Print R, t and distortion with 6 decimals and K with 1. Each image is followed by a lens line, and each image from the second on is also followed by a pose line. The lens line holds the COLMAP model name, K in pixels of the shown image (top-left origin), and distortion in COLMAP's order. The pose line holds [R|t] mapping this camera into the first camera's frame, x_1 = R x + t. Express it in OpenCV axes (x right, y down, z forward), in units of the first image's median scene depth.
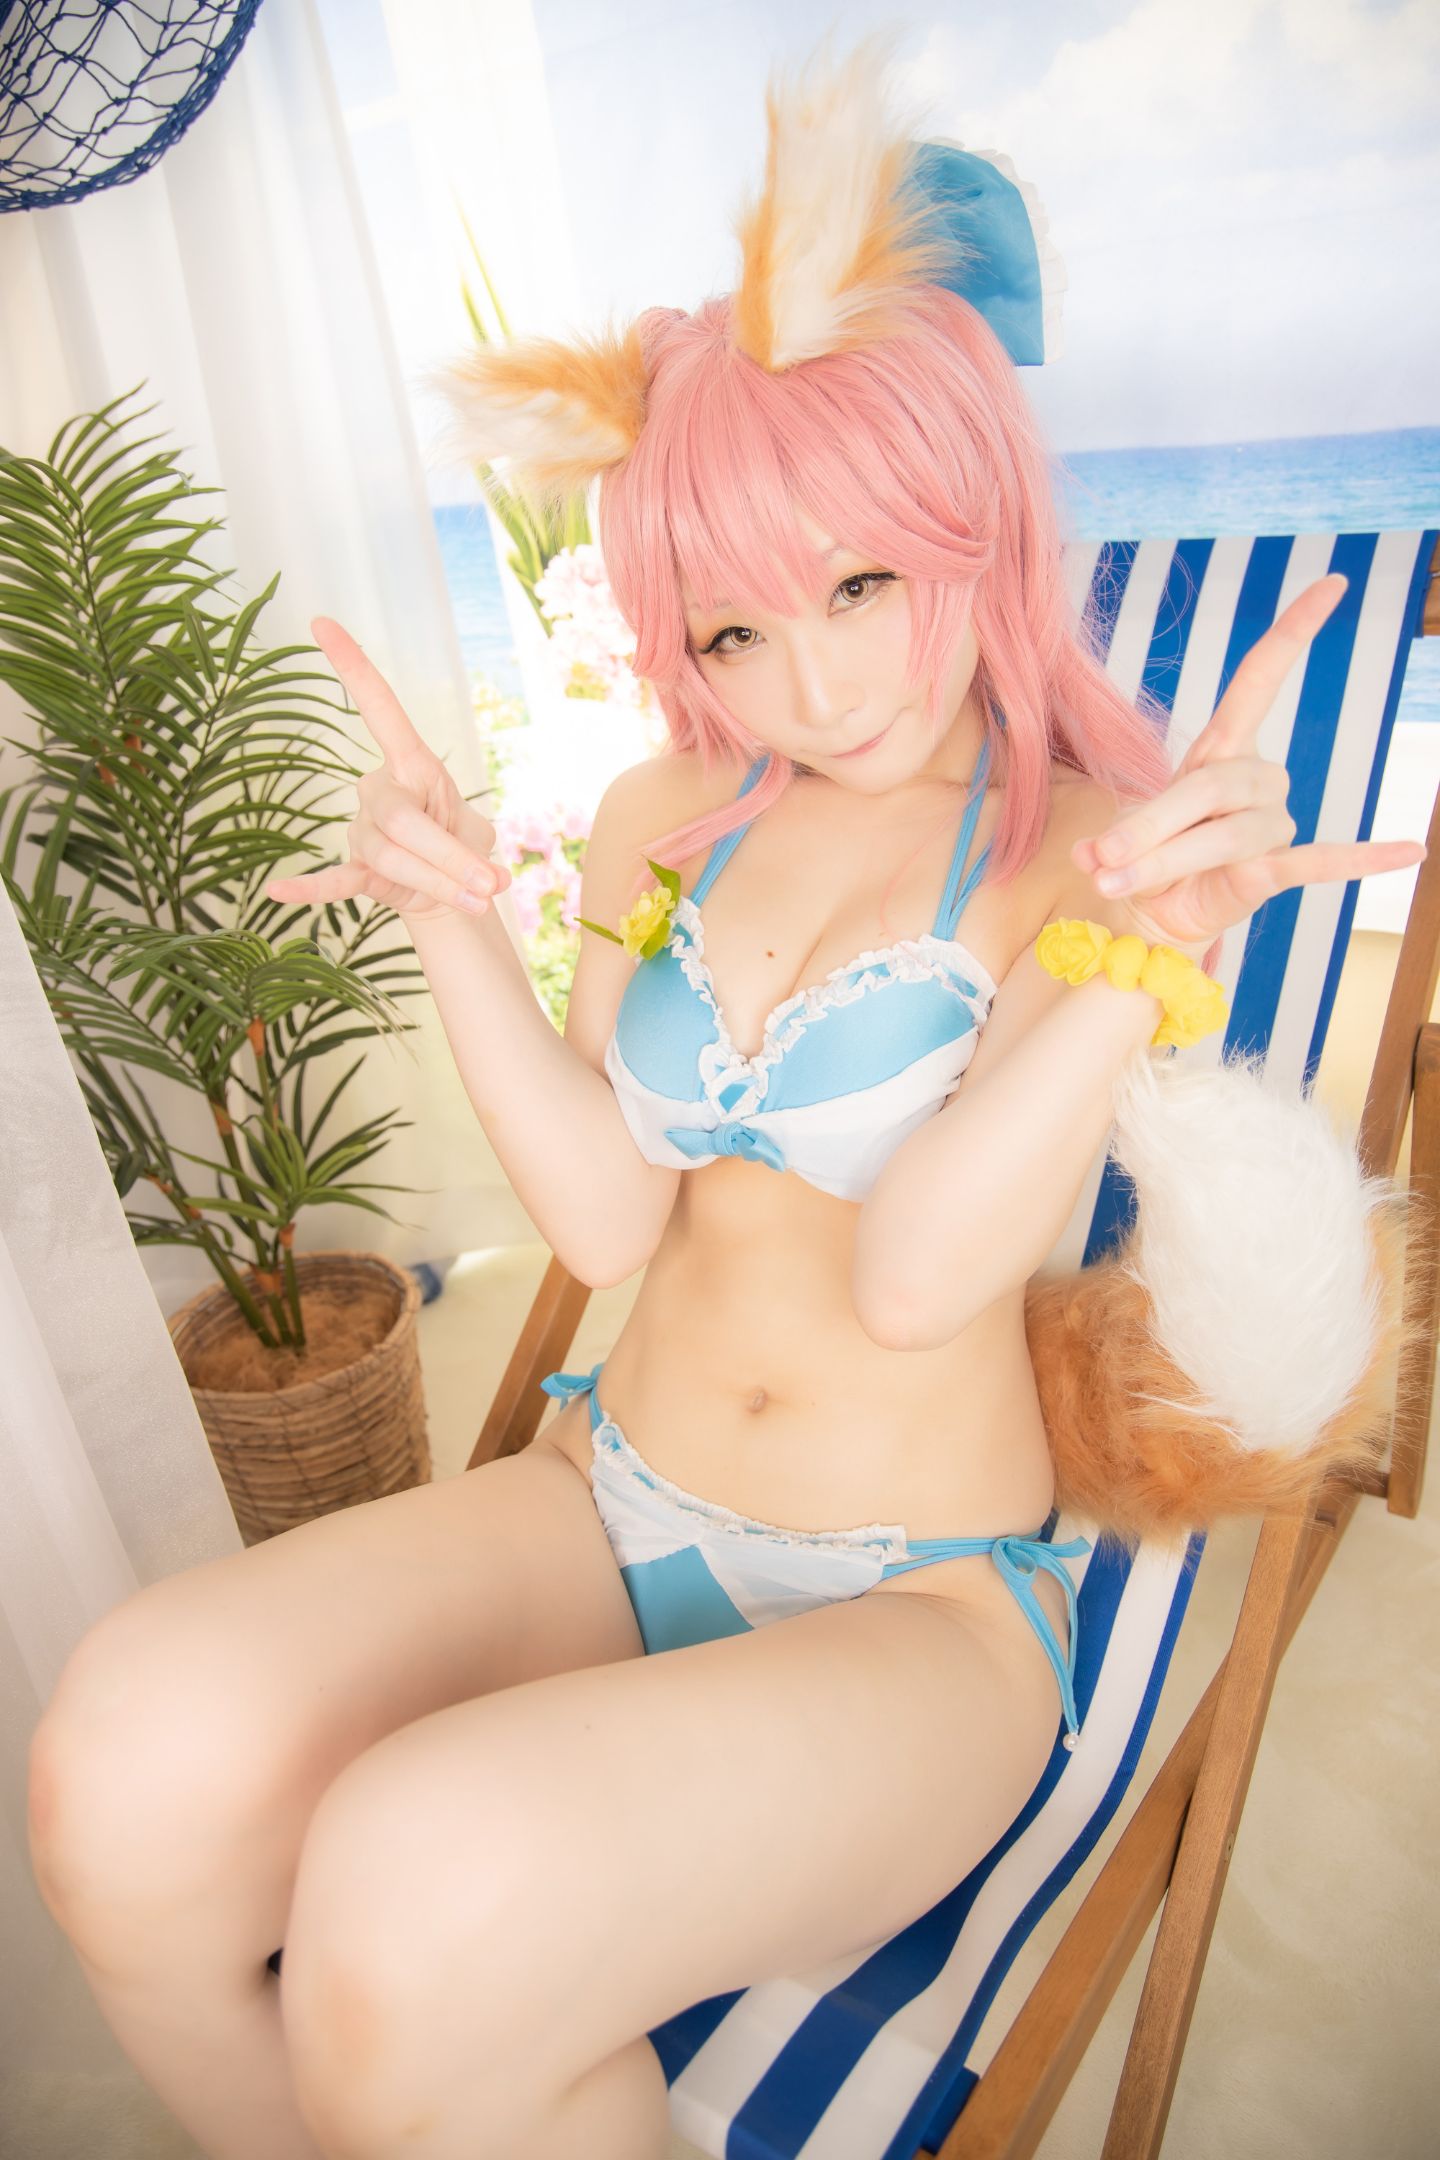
lens RADIAL K [[1504.0, 0, 723.0], [0, 1504.0, 1080.5], [0, 0, 1]] dist [-0.078487, 0.056714]
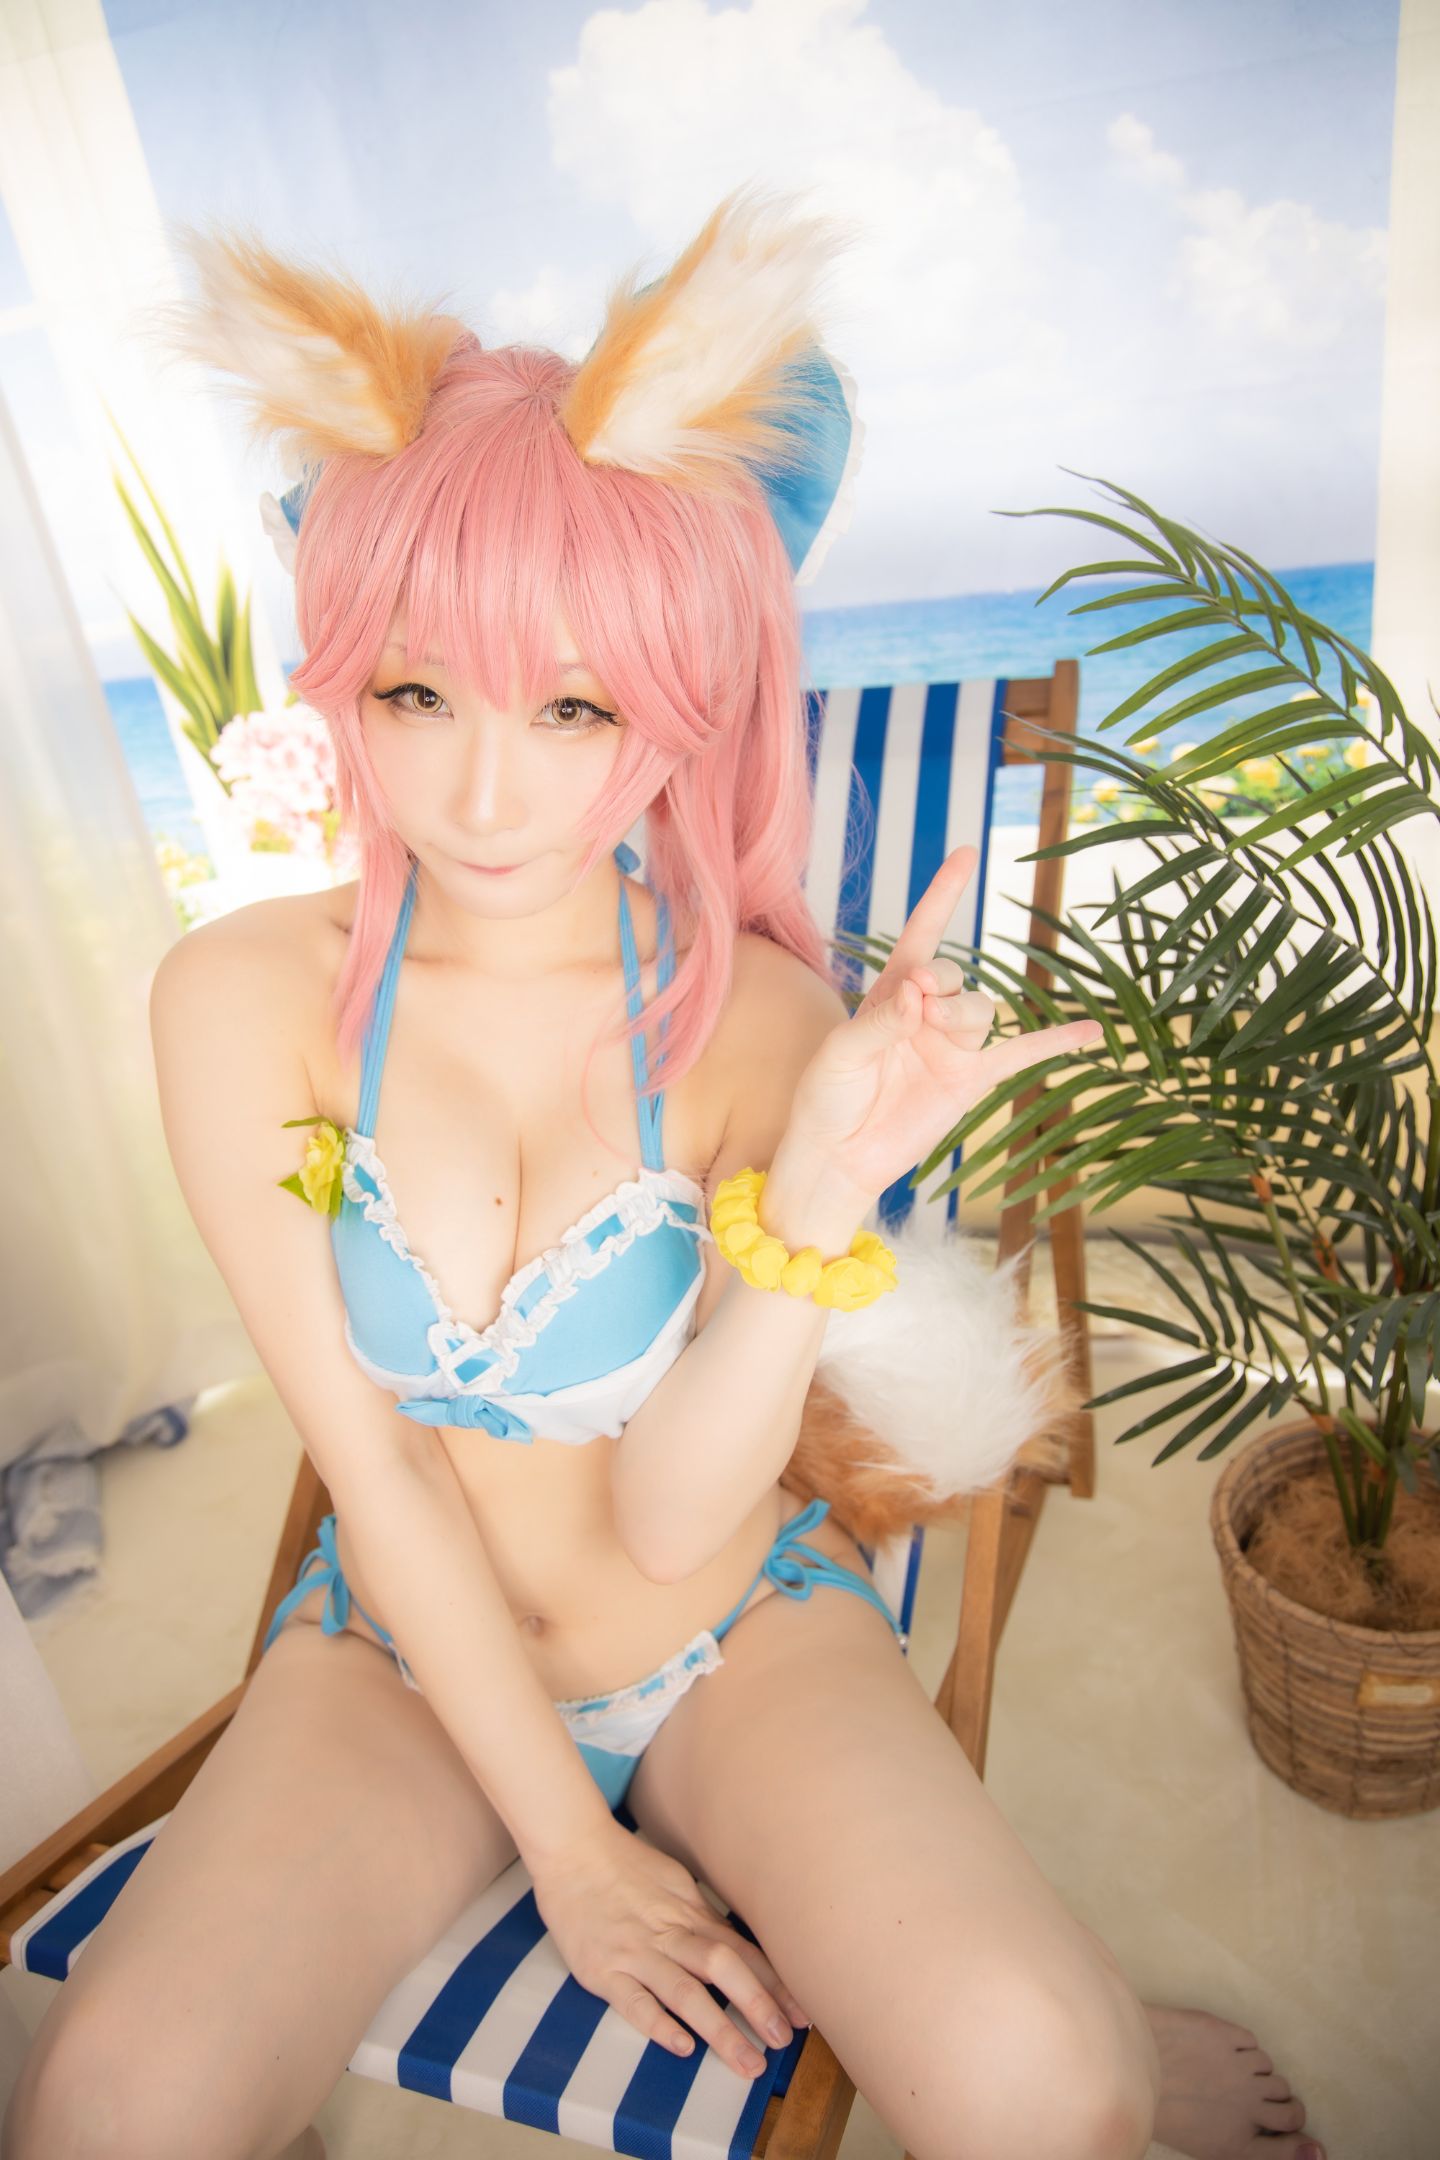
lens RADIAL K [[1504.0, 0, 727.5], [0, 1504.0, 1078.7], [0, 0, 1]] dist [-0.078487, 0.056714]
pose [[0.969523, -0.113022, 0.217375, -0.029849], [0.121069, 0.992353, -0.024019, -0.036807], [-0.212998, 0.049605, 0.975793, -0.096823]]
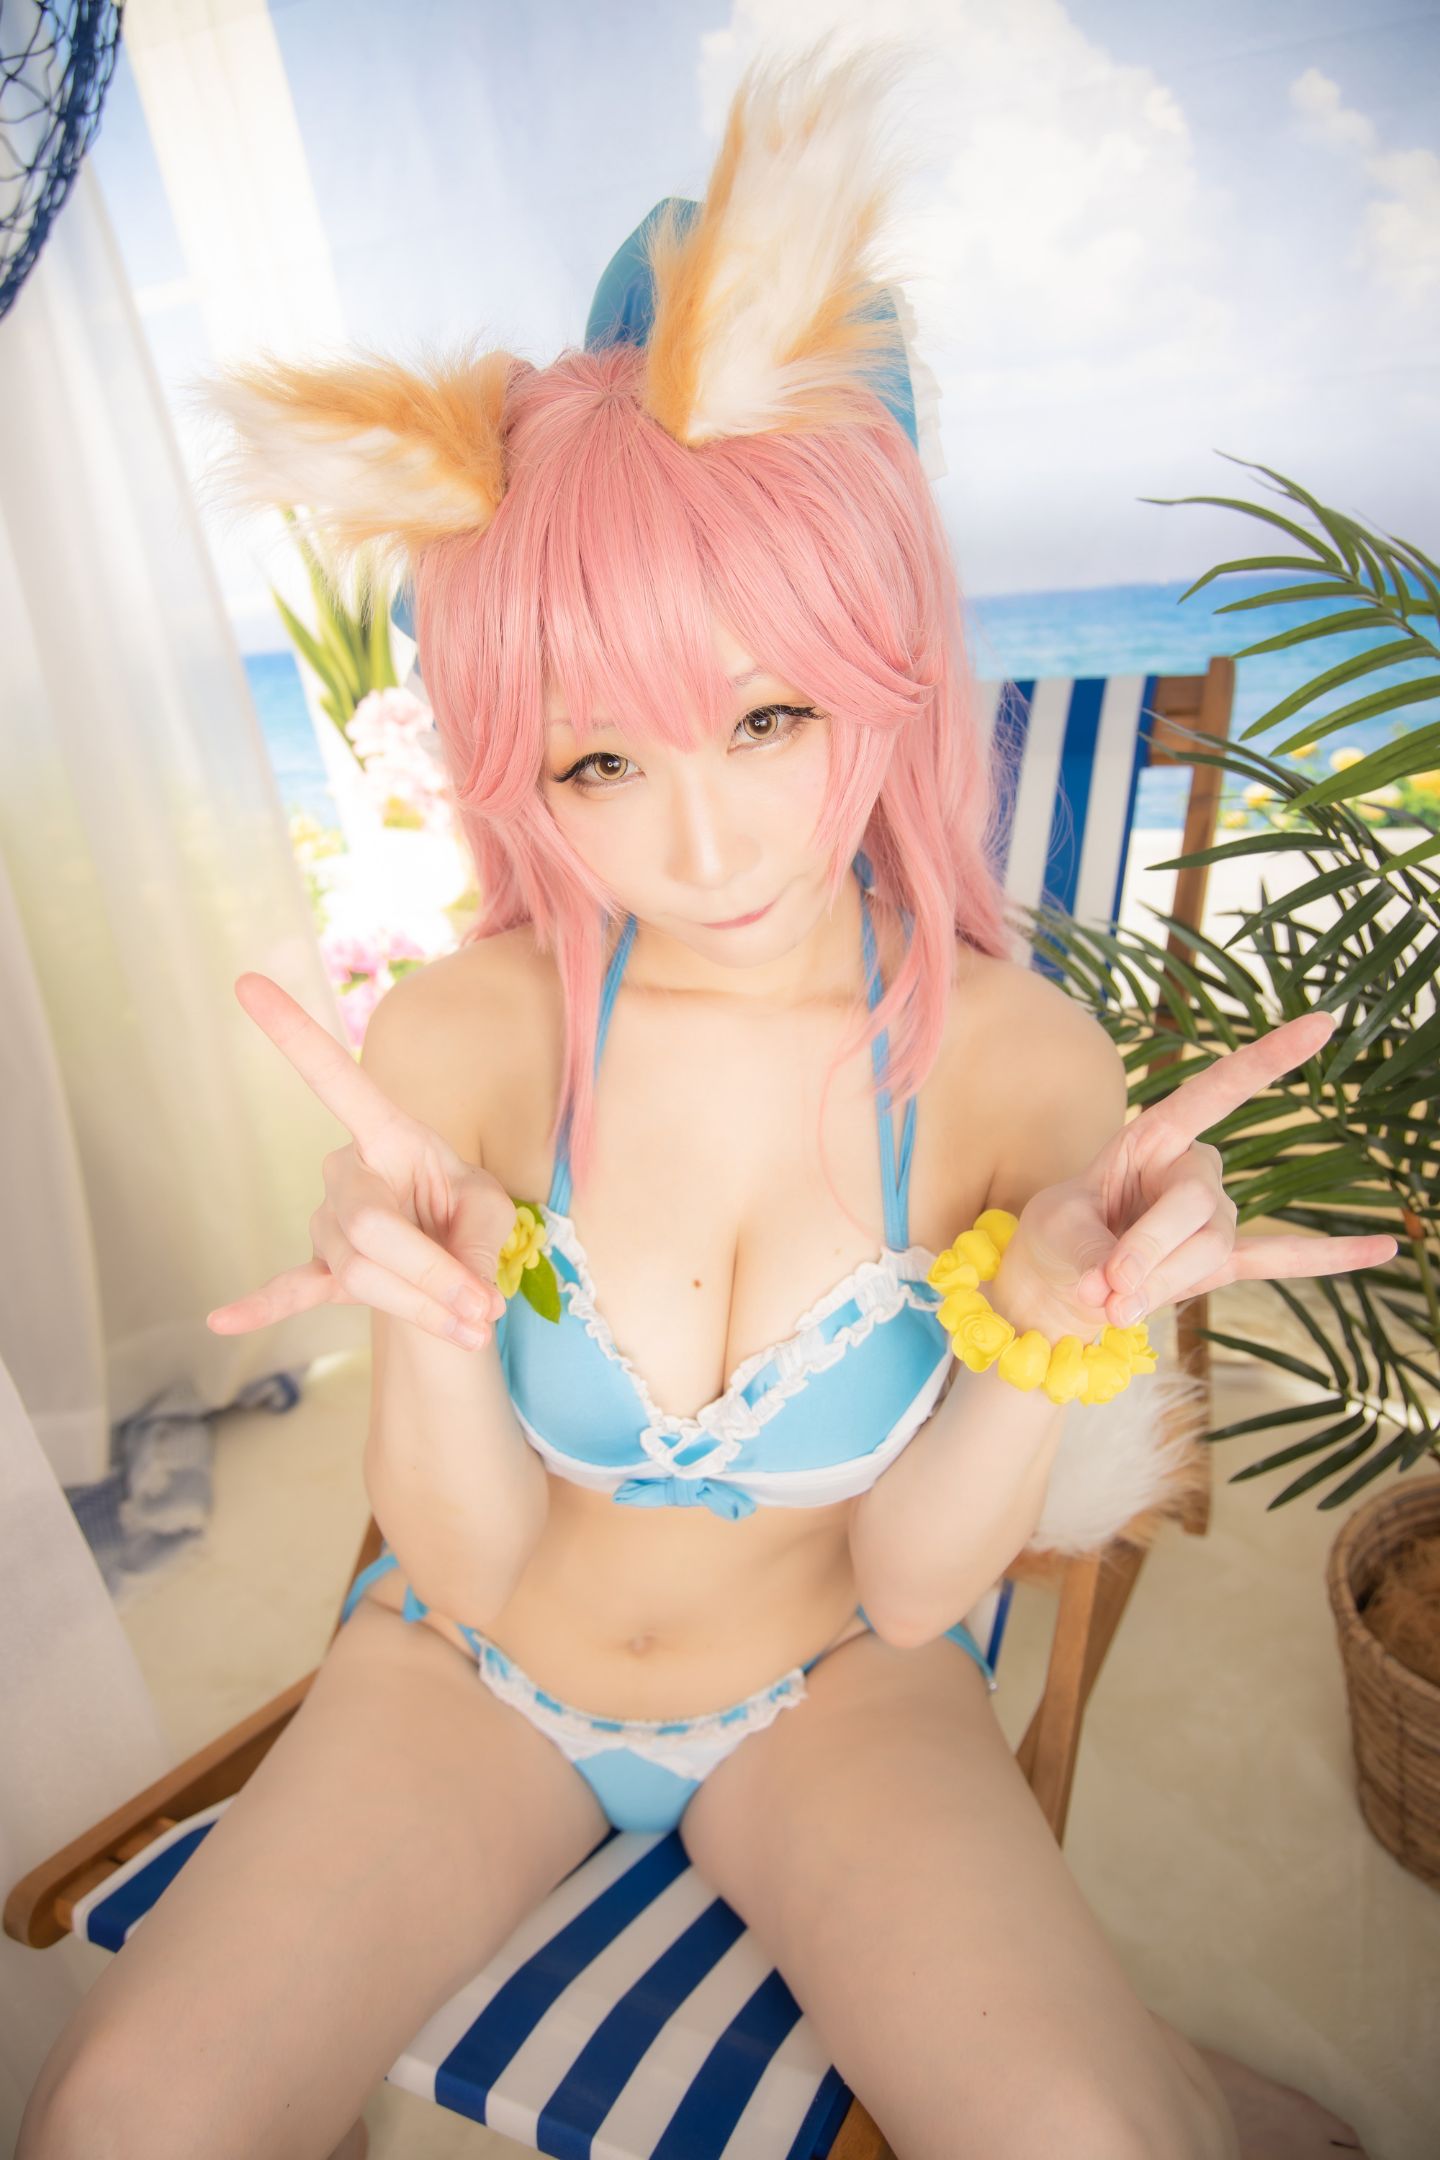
lens RADIAL K [[1504.0, 0, 726.4], [0, 1504.0, 1078.7], [0, 0, 1]] dist [-0.078487, 0.056714]
pose [[0.990342, -0.069808, 0.119787, -0.004639], [0.072488, 0.997204, -0.018159, -0.049612], [-0.118185, 0.026666, 0.992634, -0.076373]]
